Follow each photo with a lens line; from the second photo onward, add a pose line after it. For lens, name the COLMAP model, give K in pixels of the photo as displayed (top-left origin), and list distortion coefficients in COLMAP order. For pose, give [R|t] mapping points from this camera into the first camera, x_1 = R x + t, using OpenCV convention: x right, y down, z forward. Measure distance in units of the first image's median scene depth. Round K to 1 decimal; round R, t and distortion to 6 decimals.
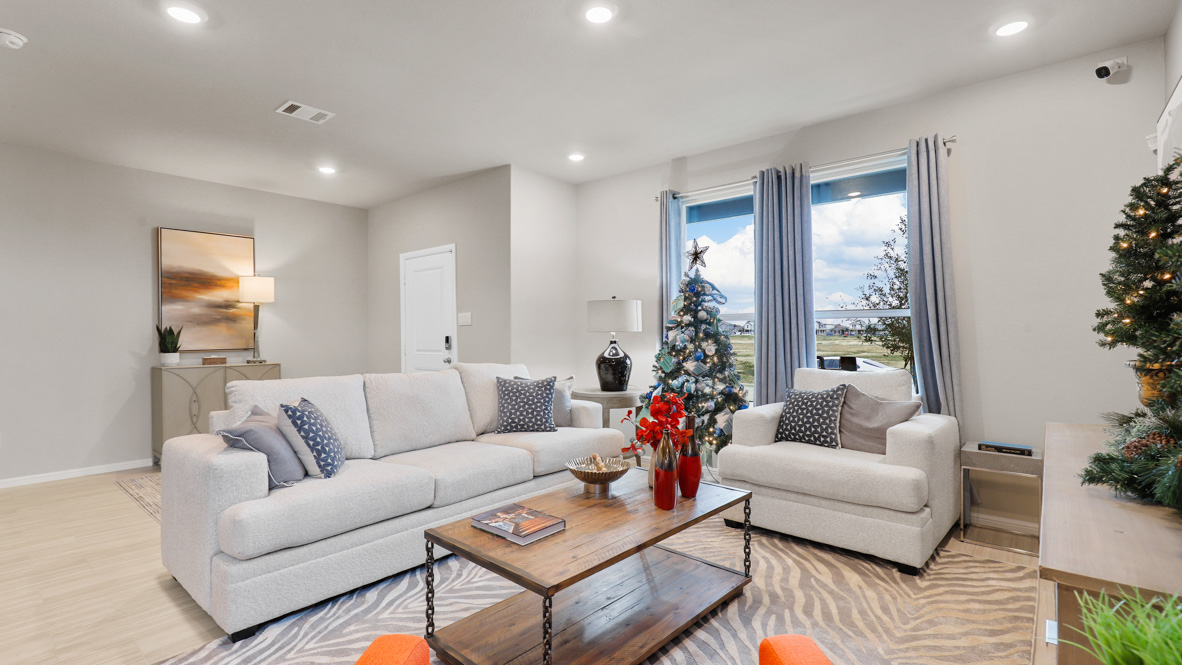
lens RADIAL K [[535.7, 0, 590.4], [0, 535.7, 328.6], [0, 0, 1]] dist [-0.003352, -0.000364]
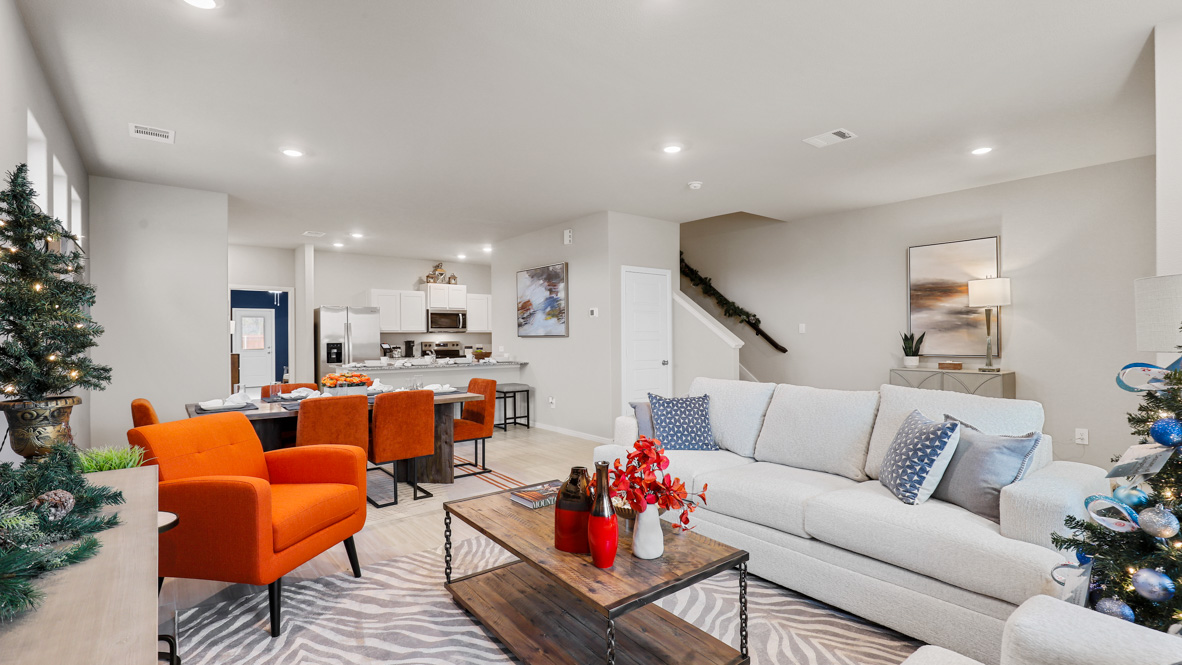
lens RADIAL K [[535.7, 0, 589.9], [0, 535.7, 337.2], [0, 0, 1]] dist [-0.003352, -0.000364]
pose [[-0.174729, 0.013143, -0.984529, 0.439114], [0.019669, 0.999758, 0.009855, -0.019319], [0.984420, -0.017642, -0.174945, 0.497010]]
